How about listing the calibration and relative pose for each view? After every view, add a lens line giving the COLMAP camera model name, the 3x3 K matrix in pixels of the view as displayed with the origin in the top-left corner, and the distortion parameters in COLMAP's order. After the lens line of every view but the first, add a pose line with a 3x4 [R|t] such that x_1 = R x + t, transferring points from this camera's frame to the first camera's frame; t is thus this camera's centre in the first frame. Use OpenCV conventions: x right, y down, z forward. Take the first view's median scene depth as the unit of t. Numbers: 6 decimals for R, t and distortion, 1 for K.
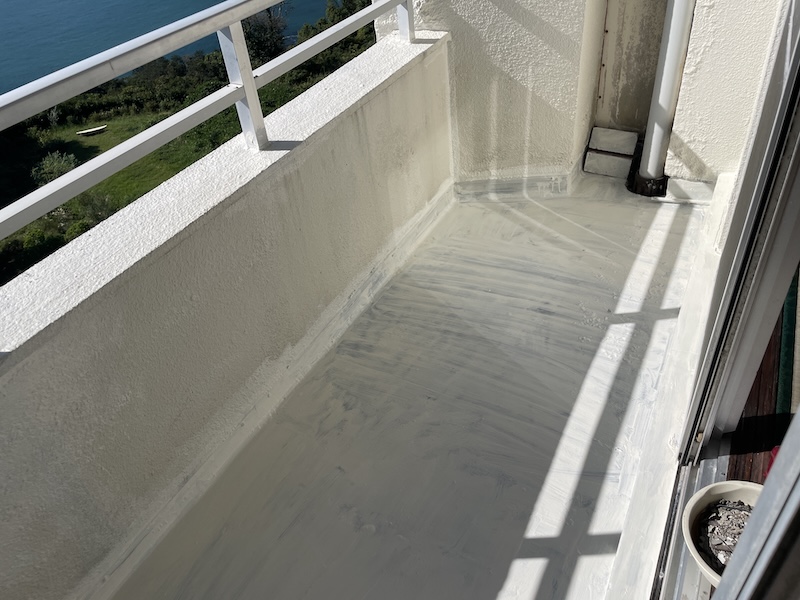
lens RADIAL K [[608.1, 0, 401.4], [0, 608.1, 289.6], [0, 0, 1]] dist [0.089556, -0.115657]
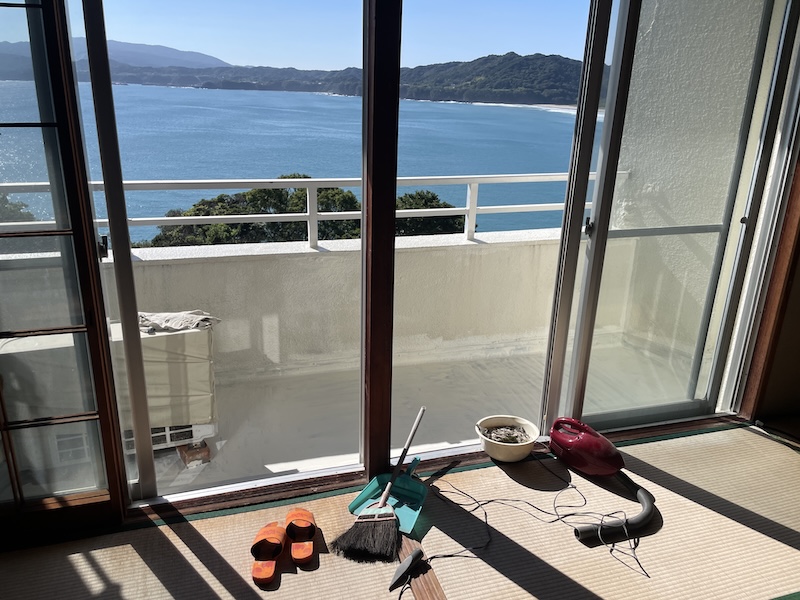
lens RADIAL K [[608.1, 0, 401.4], [0, 608.1, 289.6], [0, 0, 1]] dist [0.089556, -0.115657]
pose [[0.704432, 0.338413, -0.623901, 0.652300], [-0.508747, 0.853683, -0.111364, 0.180559], [0.494927, 0.395856, 0.773528, -0.445626]]
